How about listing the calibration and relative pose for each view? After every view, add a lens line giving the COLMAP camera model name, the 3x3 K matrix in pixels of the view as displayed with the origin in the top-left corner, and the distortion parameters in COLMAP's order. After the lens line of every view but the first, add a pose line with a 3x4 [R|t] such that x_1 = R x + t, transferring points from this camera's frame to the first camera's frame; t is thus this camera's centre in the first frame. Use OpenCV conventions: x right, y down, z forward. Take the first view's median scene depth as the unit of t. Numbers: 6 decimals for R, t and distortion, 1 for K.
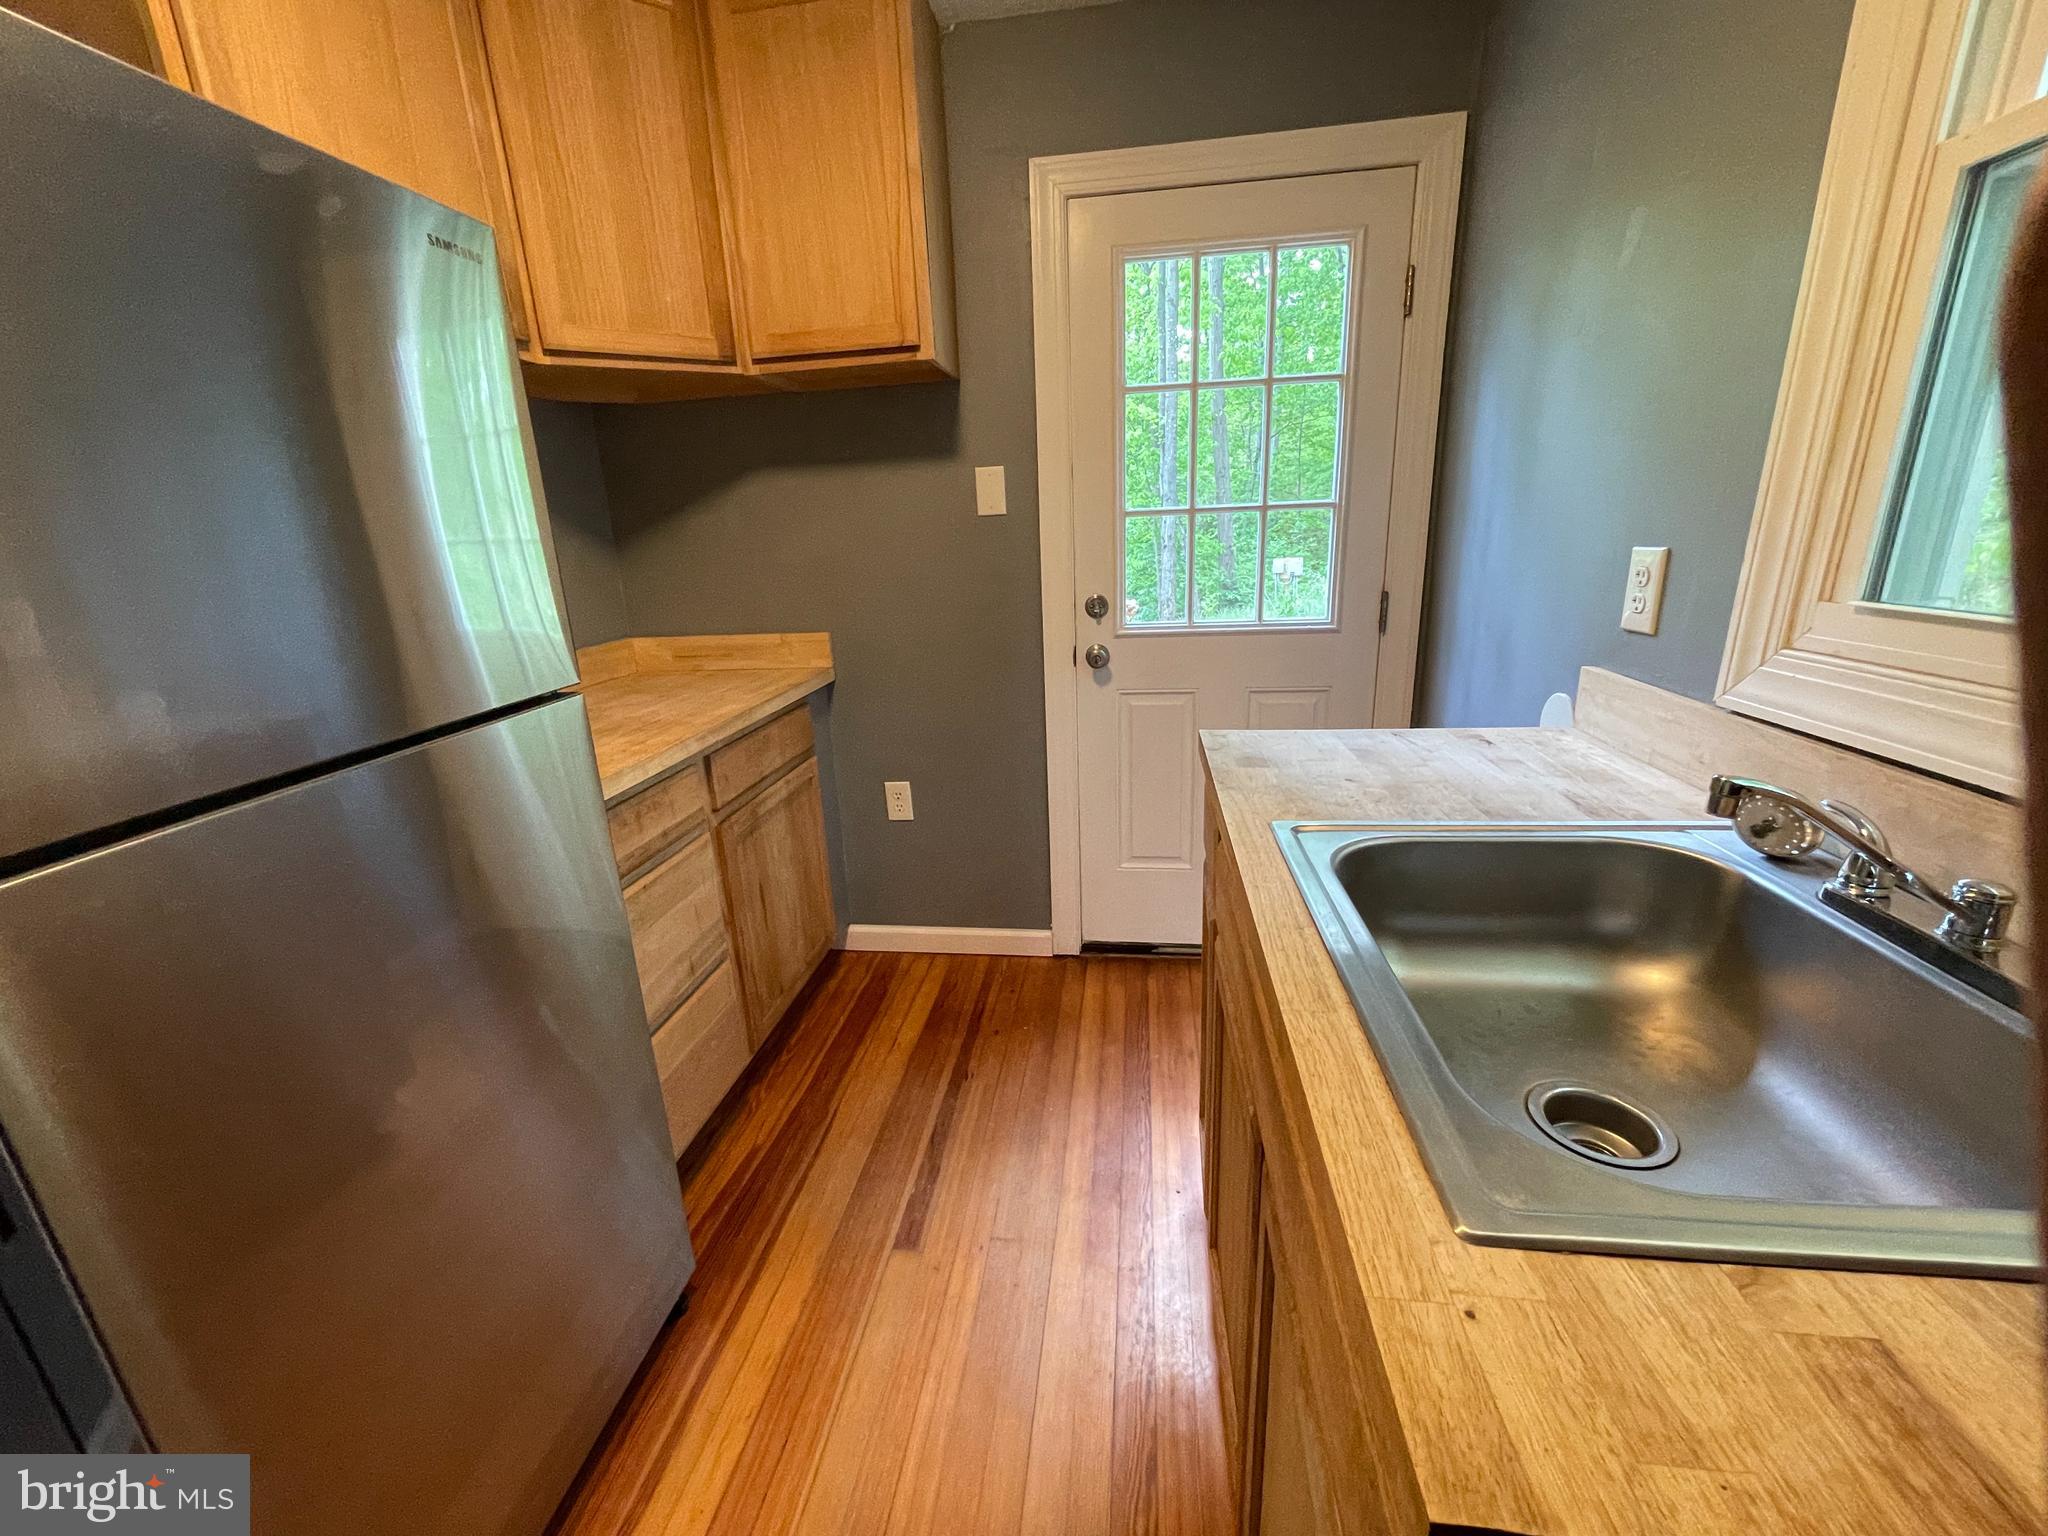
lens RADIAL K [[830.6, 0, 1018.2], [0, 830.6, 763.9], [0, 0, 1]] dist [-0.000135, -0.000377]
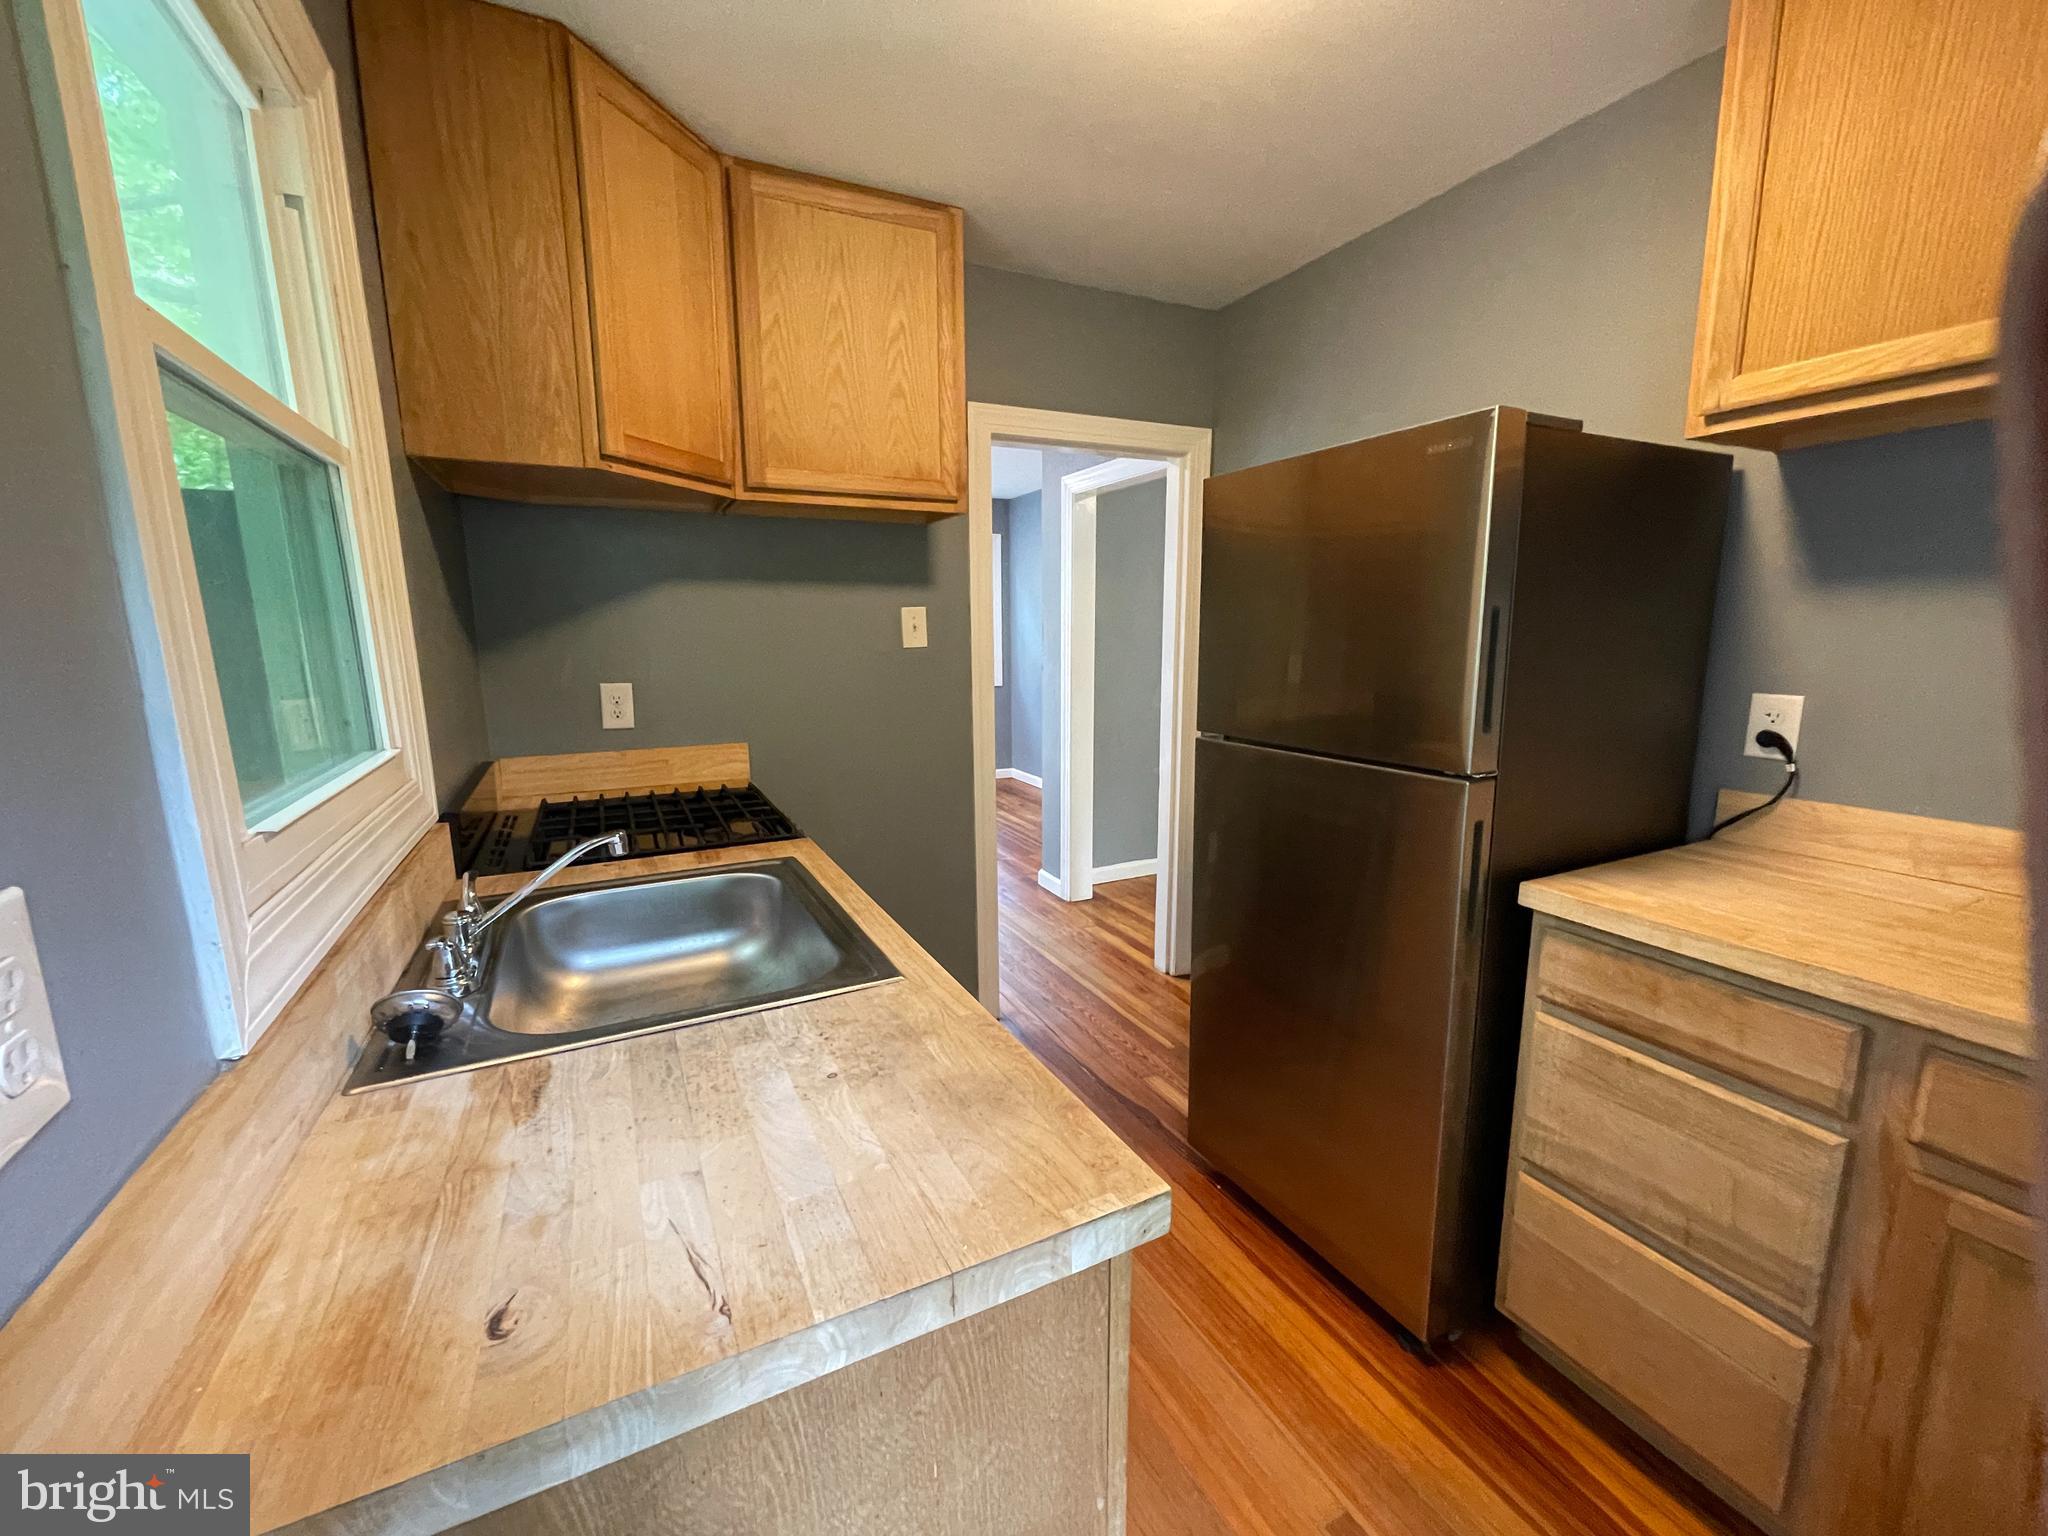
lens RADIAL K [[830.6, 0, 1018.2], [0, 830.6, 763.9], [0, 0, 1]] dist [-0.000135, -0.000377]
pose [[-0.824783, 0.120185, -0.552529, 0.486166], [-0.135279, 0.906834, 0.399189, -0.372025], [0.549028, 0.403990, -0.731683, 1.137450]]
